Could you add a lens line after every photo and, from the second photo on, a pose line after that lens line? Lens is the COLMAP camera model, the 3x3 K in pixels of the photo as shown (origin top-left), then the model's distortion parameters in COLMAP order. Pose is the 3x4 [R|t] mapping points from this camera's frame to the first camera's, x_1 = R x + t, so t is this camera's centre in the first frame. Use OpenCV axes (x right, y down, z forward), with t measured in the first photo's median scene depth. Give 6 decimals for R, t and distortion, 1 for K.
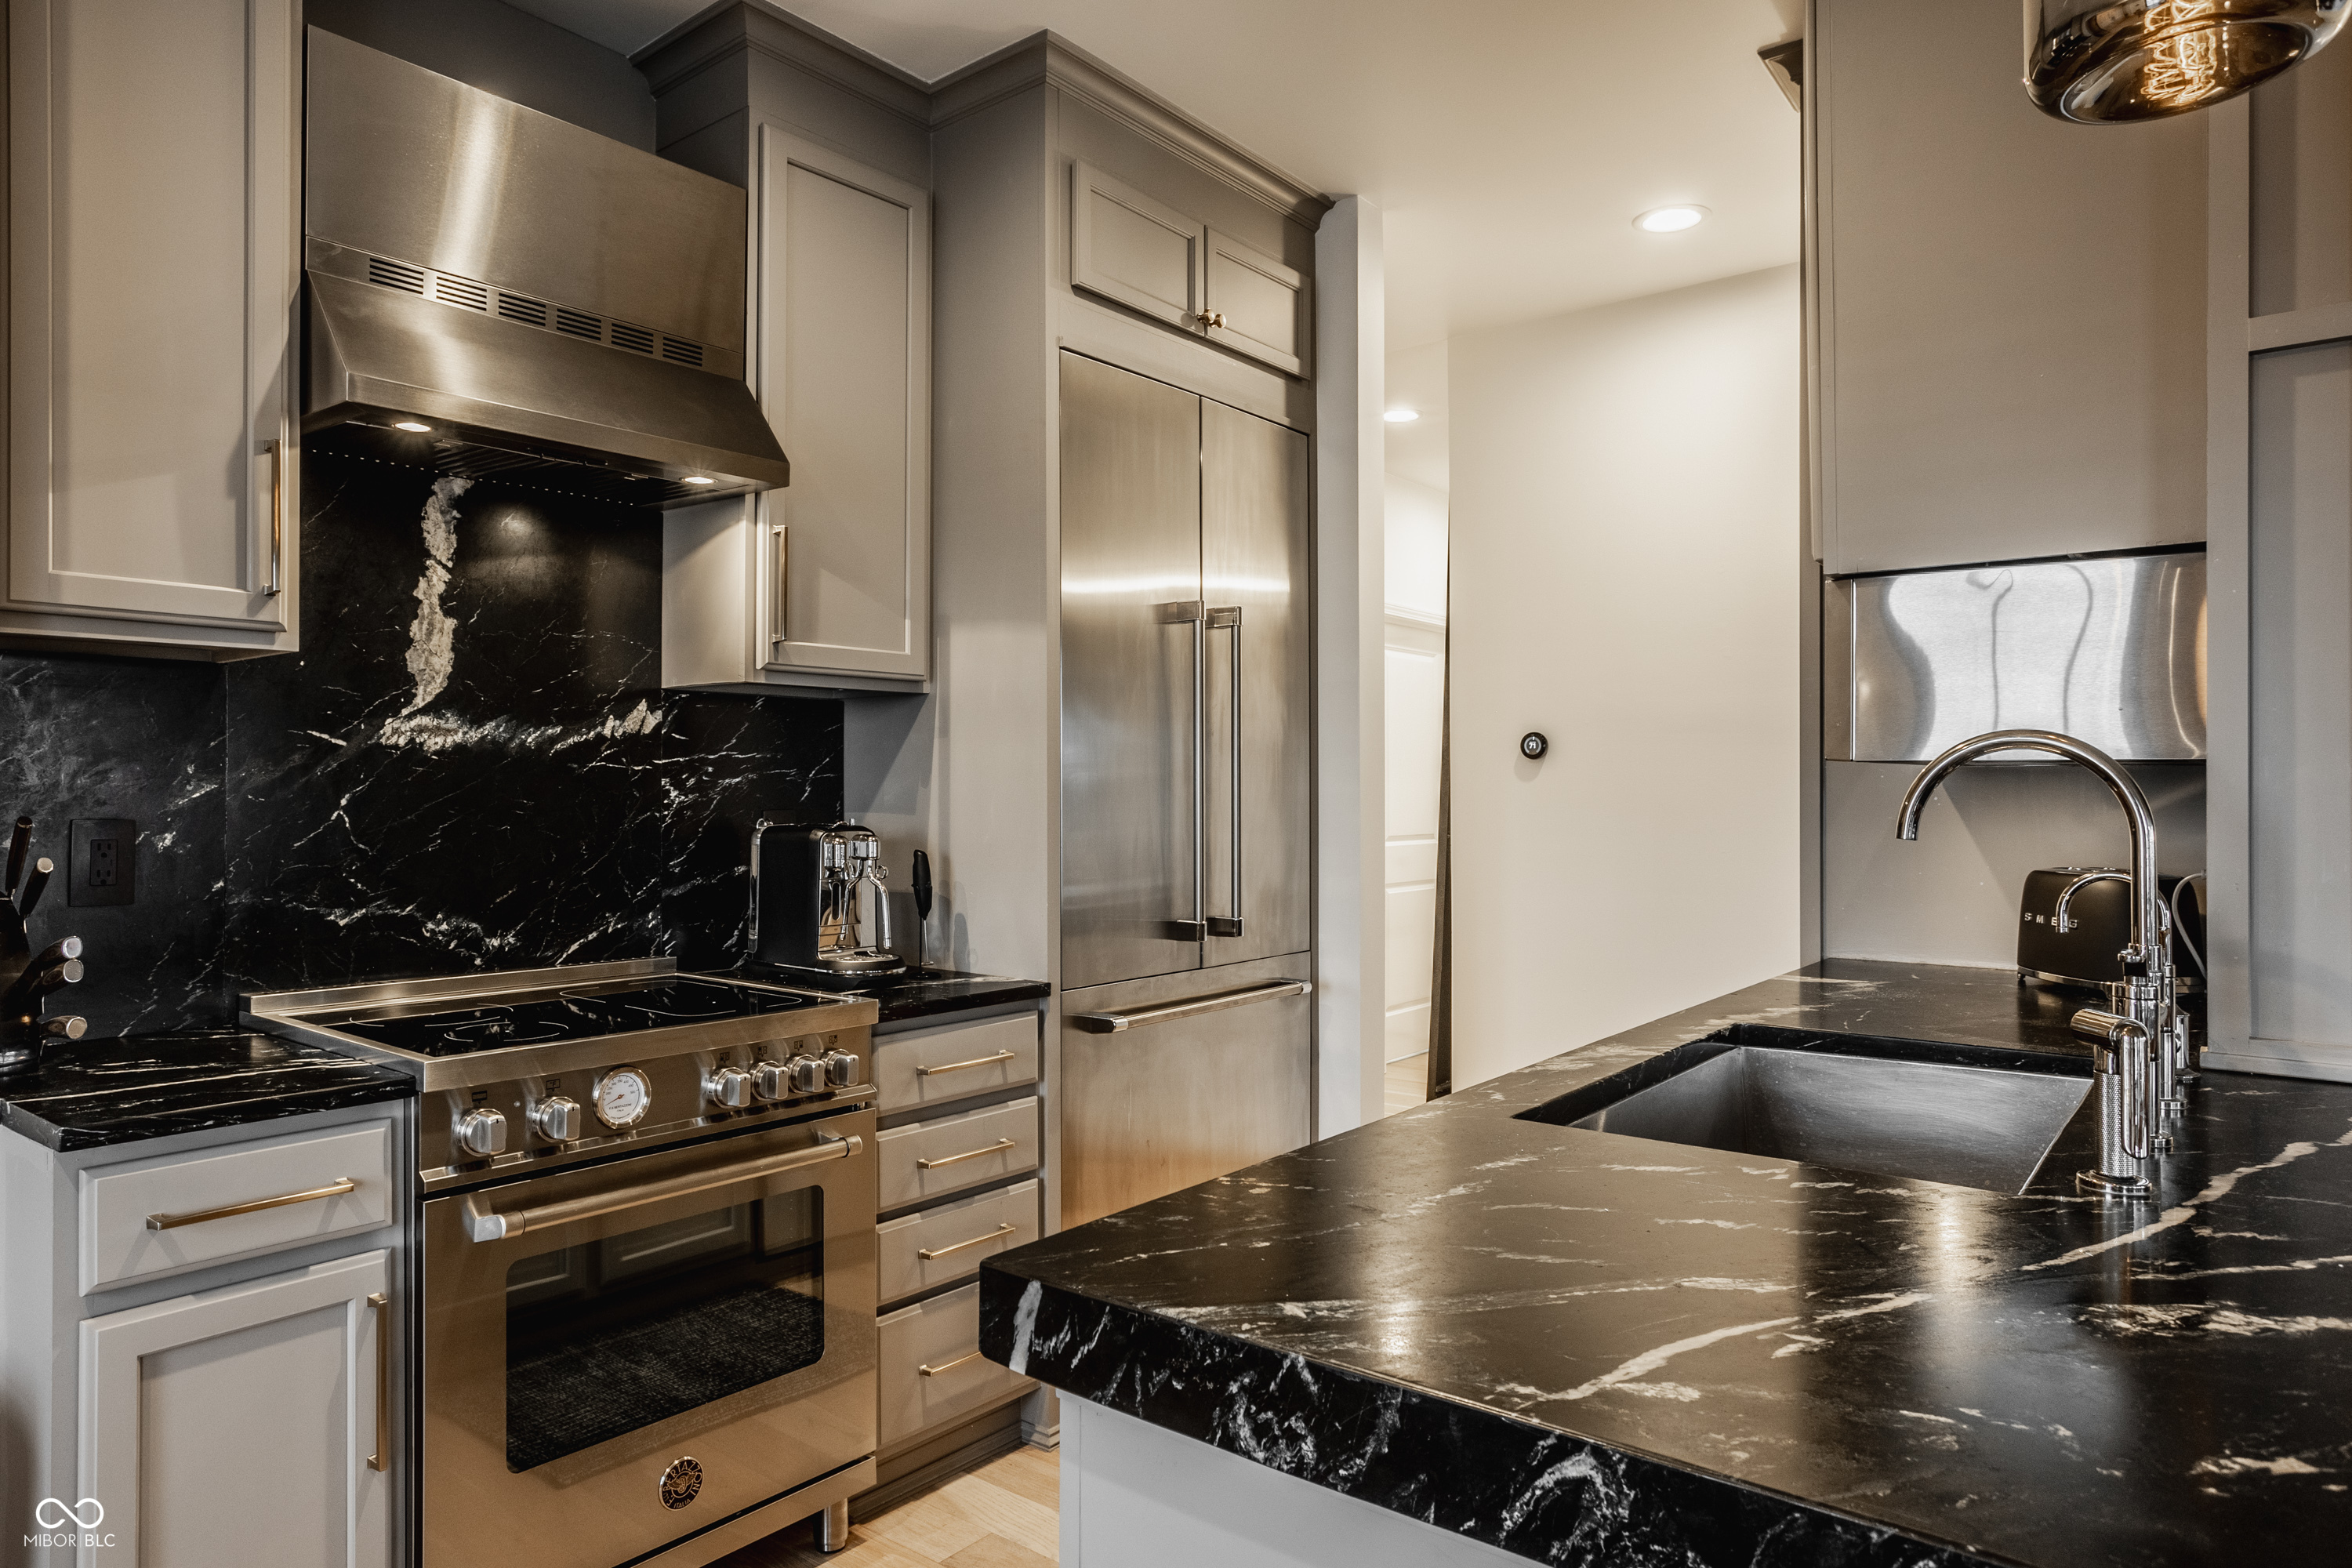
lens RADIAL K [[1445.5, 0, 1157.0], [0, 1445.5, 786.3], [0, 0, 1]] dist [-0.027013, 0.003516]
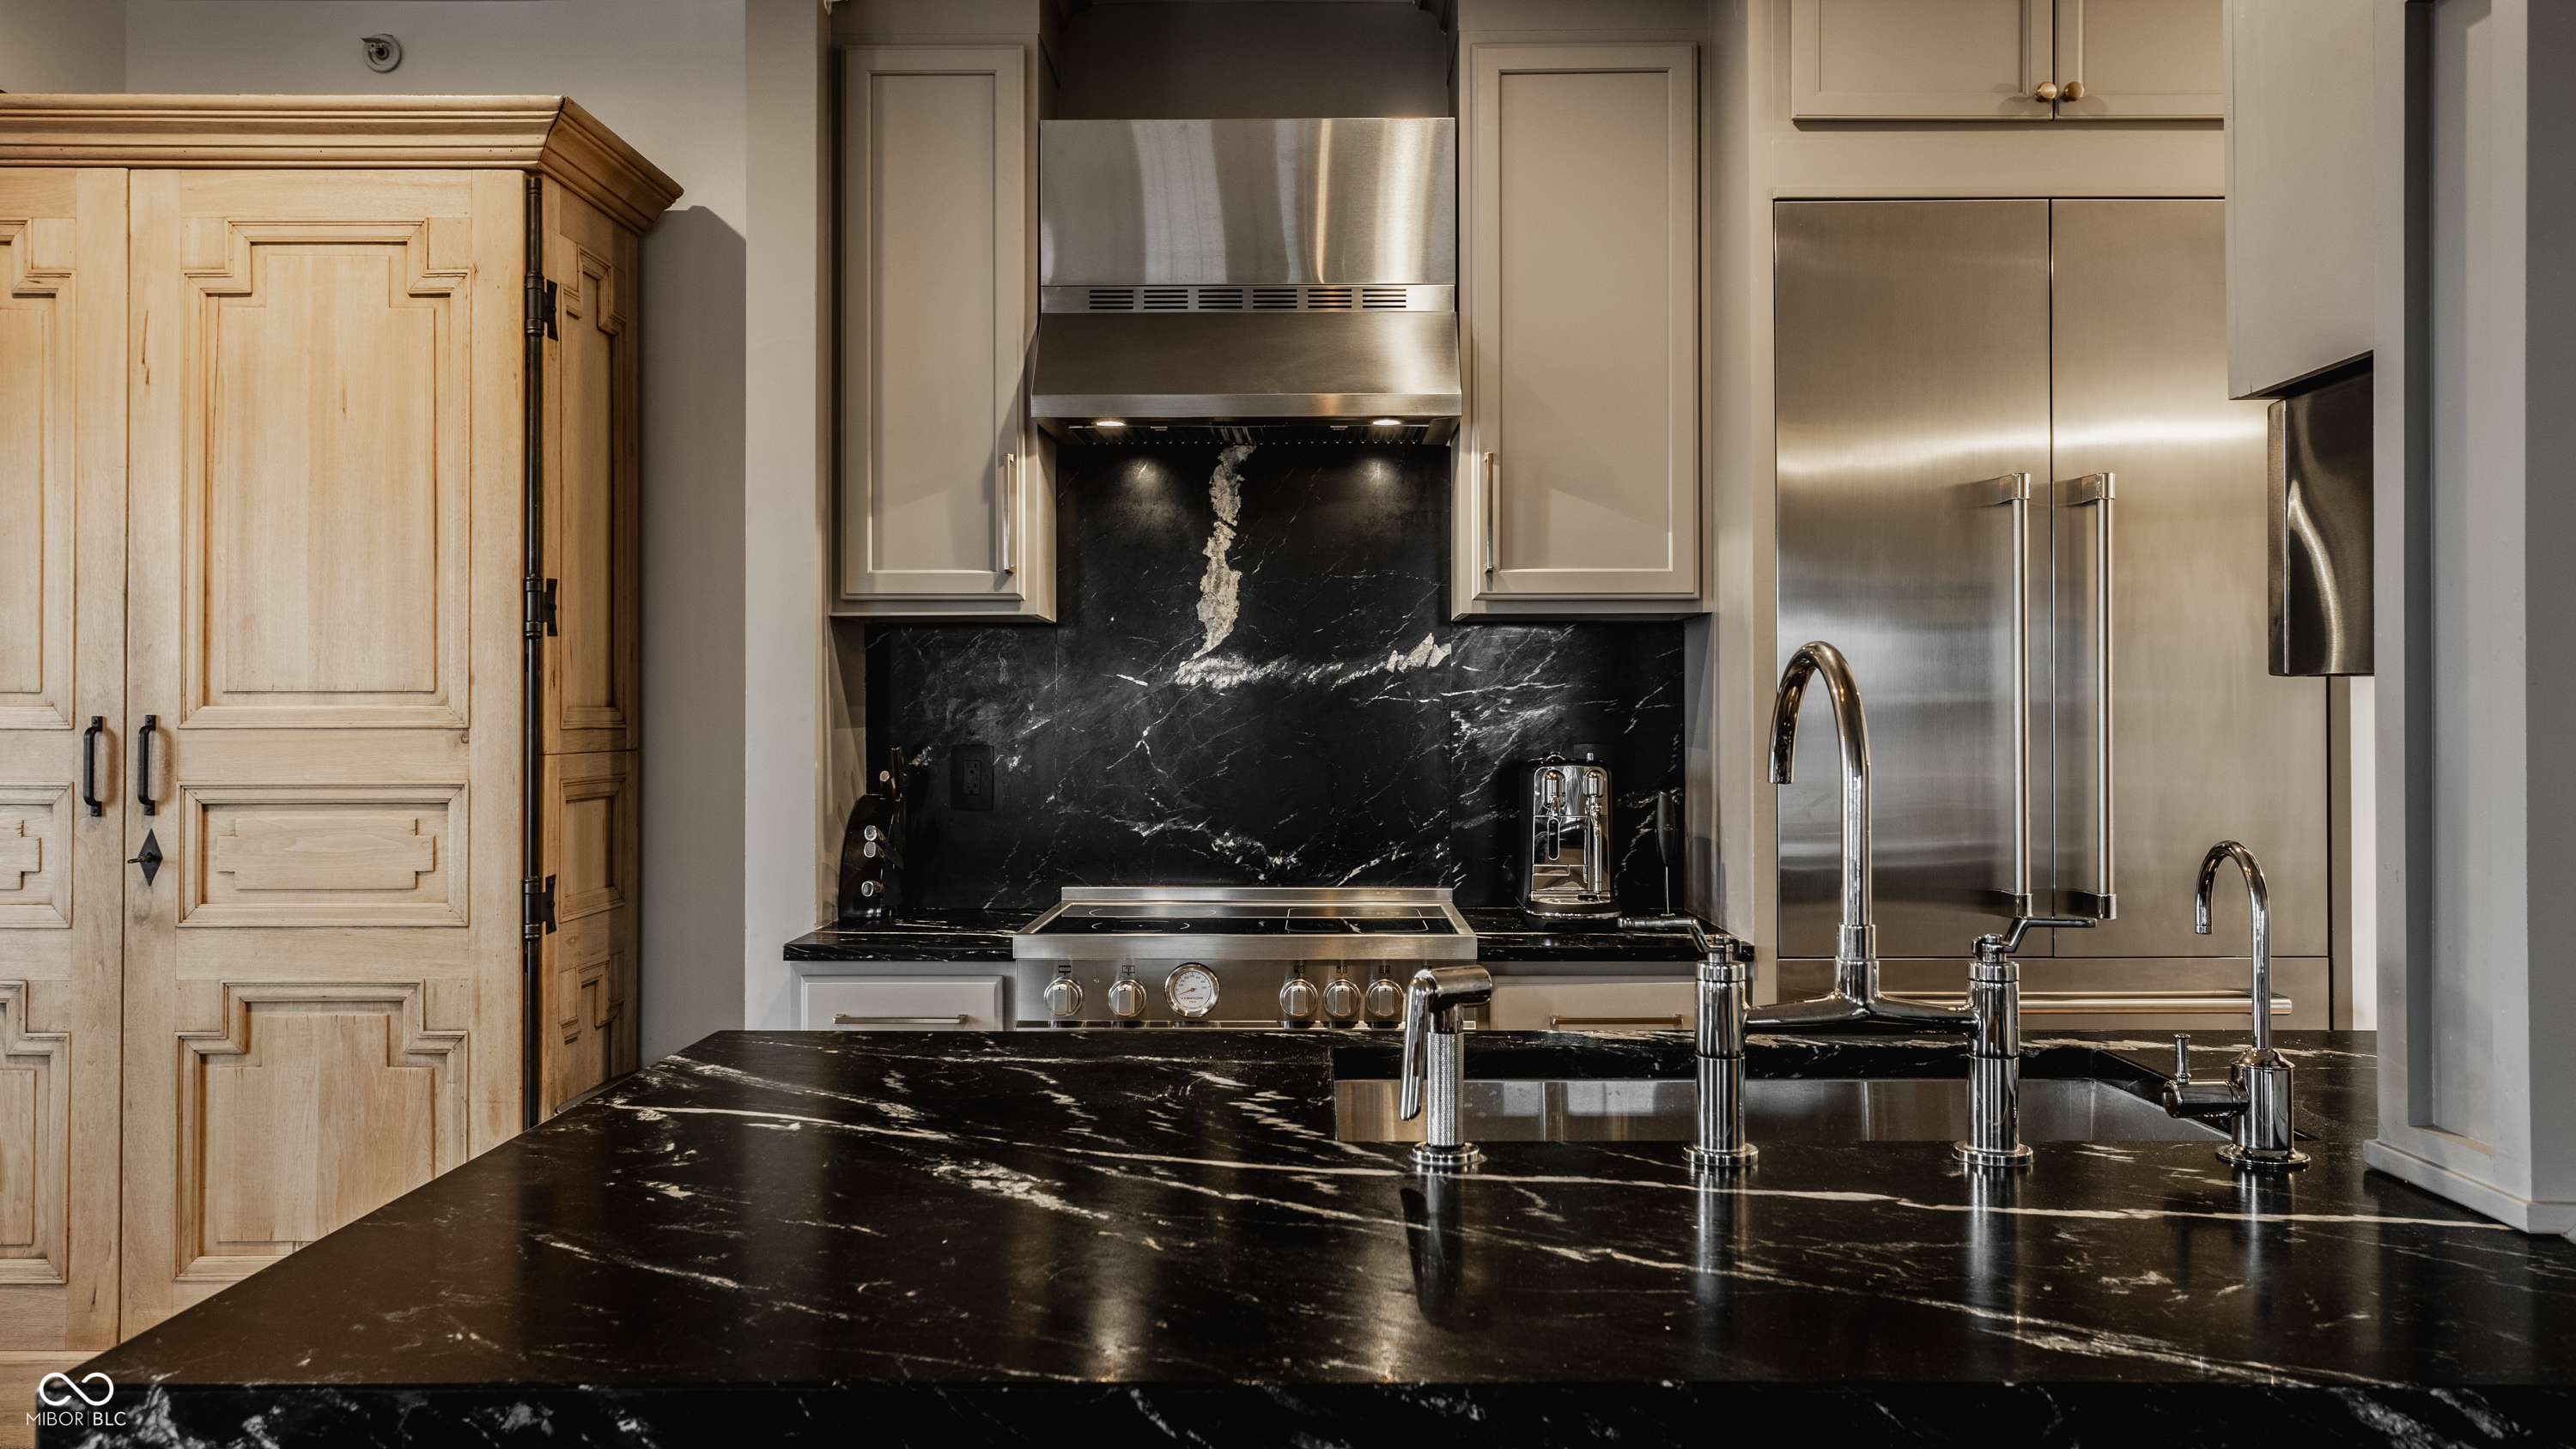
lens RADIAL K [[1981.8, 0, 1301.5], [0, 1981.8, 710.0], [0, 0, 1]] dist [-0.001847, 0.024567]
pose [[0.632067, -0.012405, -0.774814, 0.754134], [0.003509, 0.999907, -0.013146, 0.013248], [0.774906, 0.005591, 0.632052, 0.053134]]
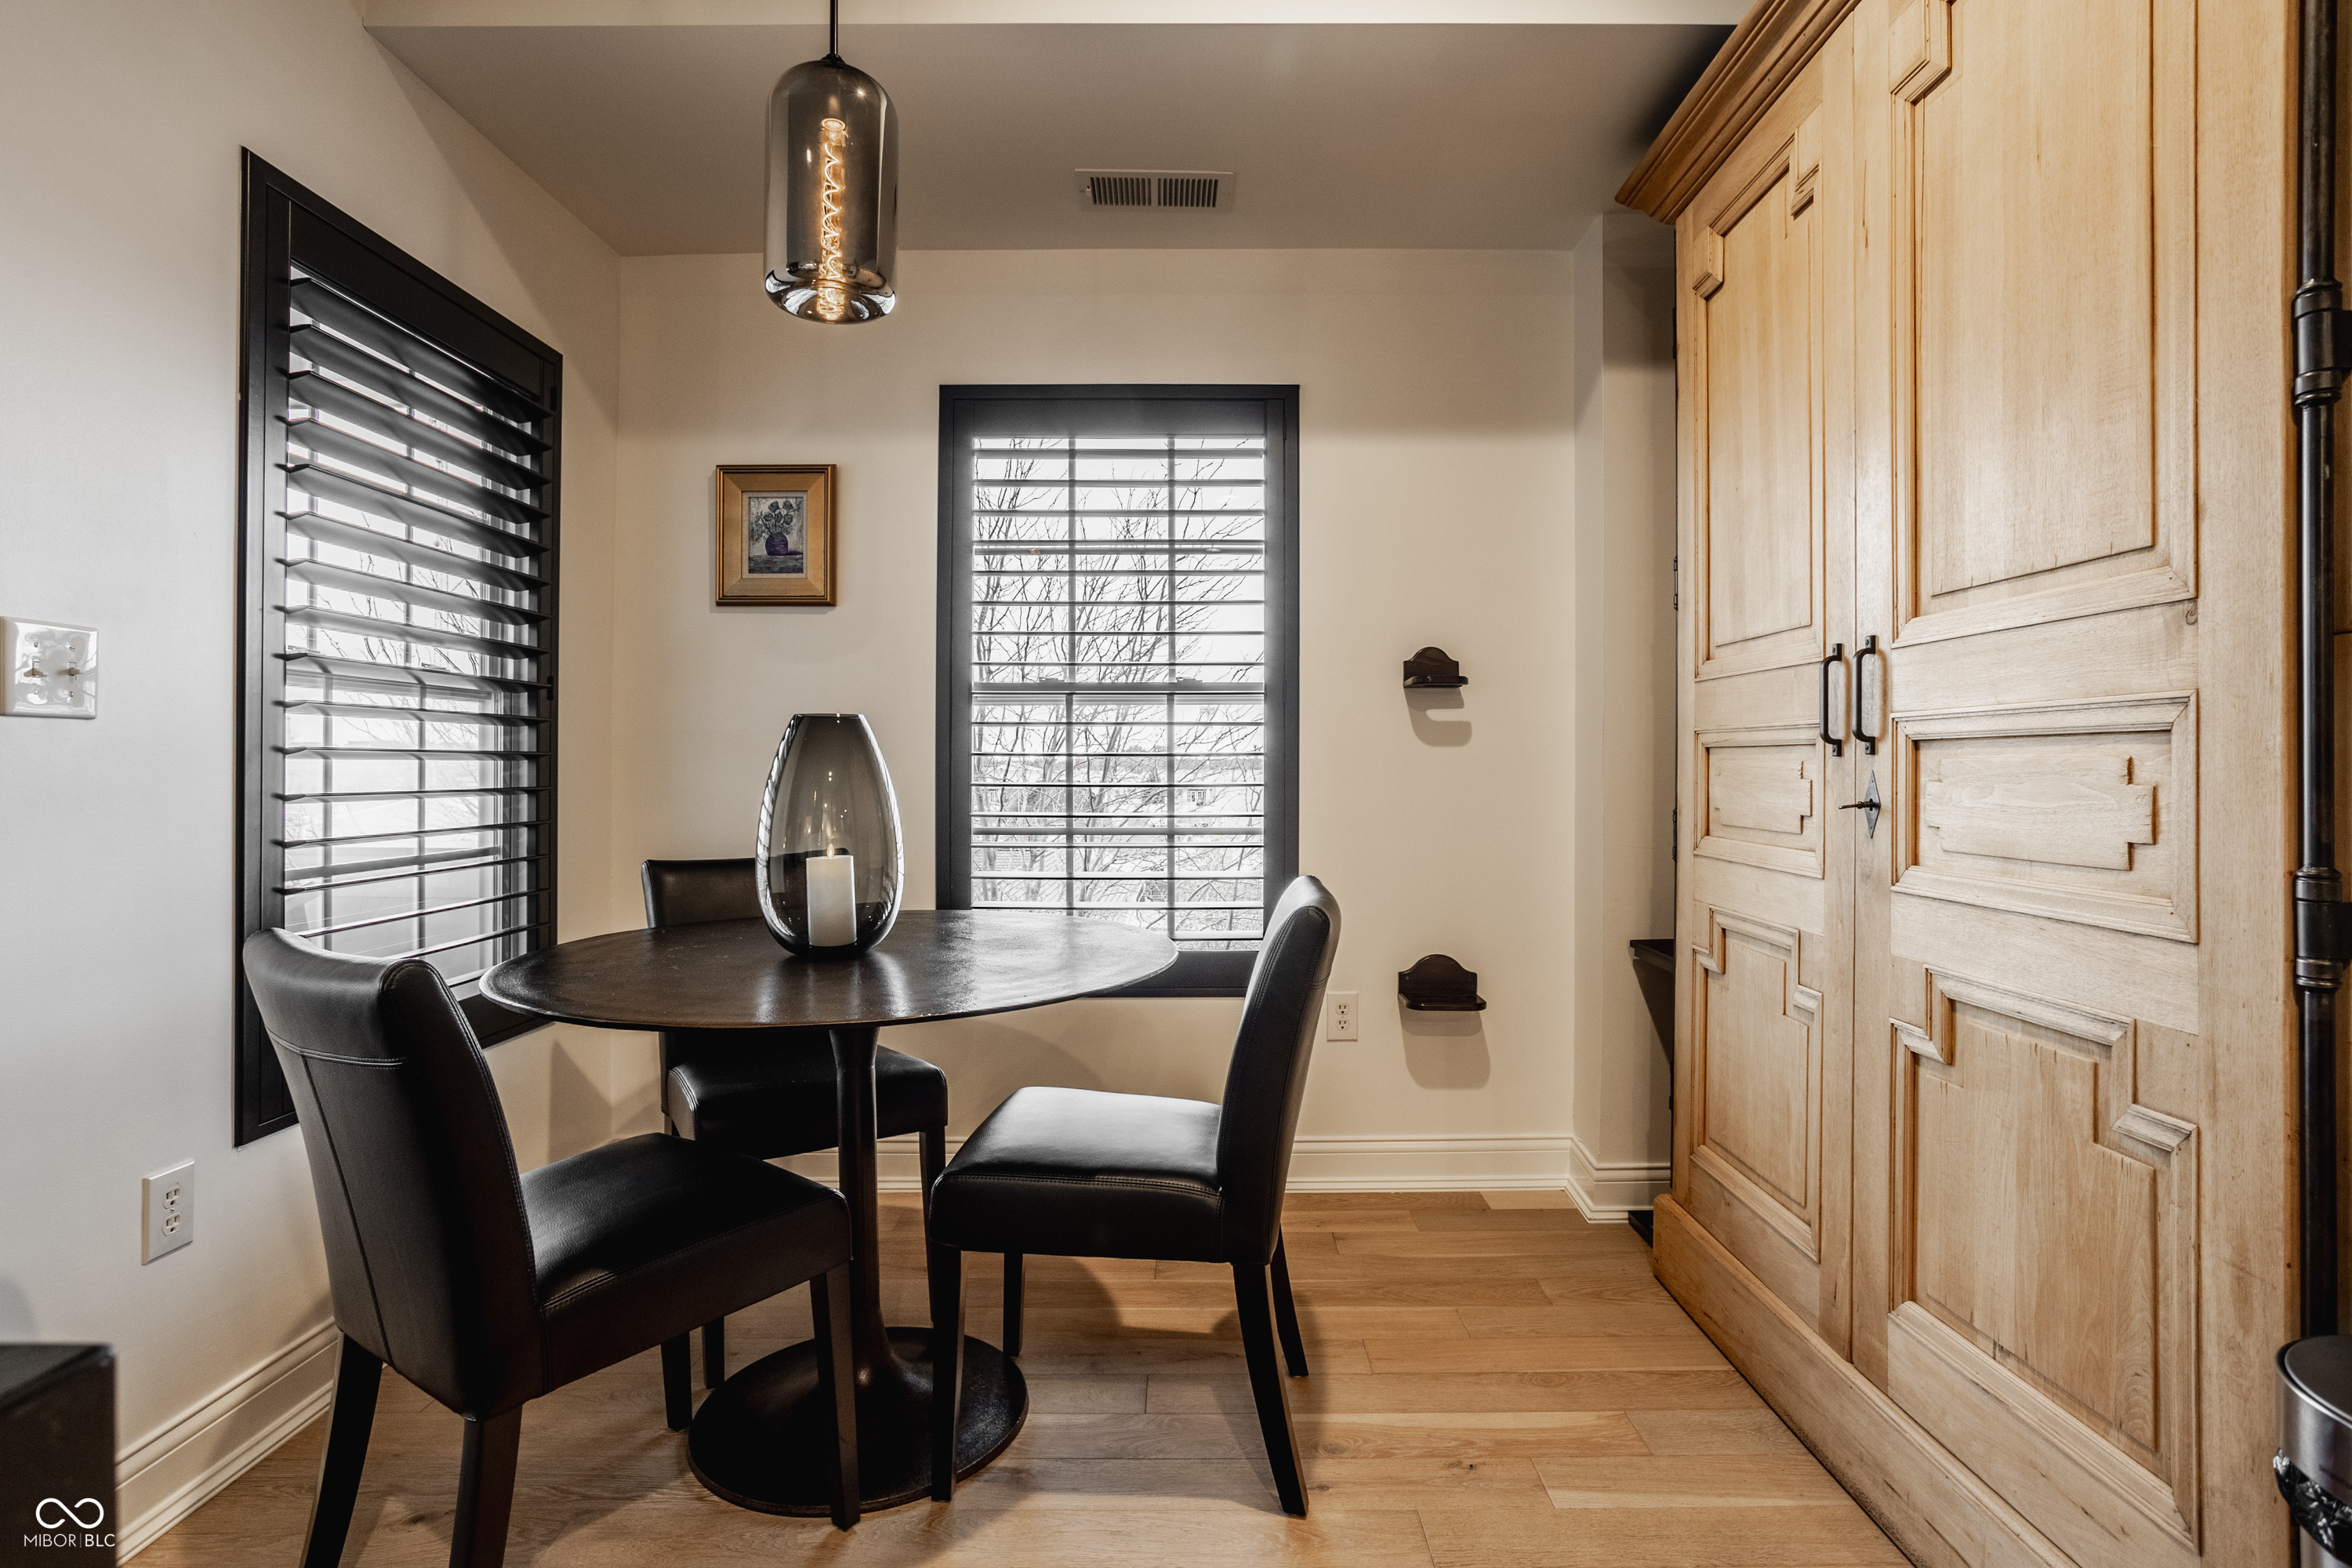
lens RADIAL K [[1170.1, 0, 1211.8], [0, 1170.1, 769.0], [0, 0, 1]] dist [-0.018564, 0.005363]
pose [[-0.778135, -0.004405, -0.628081, -0.074770], [-0.004096, 0.999990, -0.001939, 0.075475], [0.628083, 0.001064, -0.778145, 0.582034]]
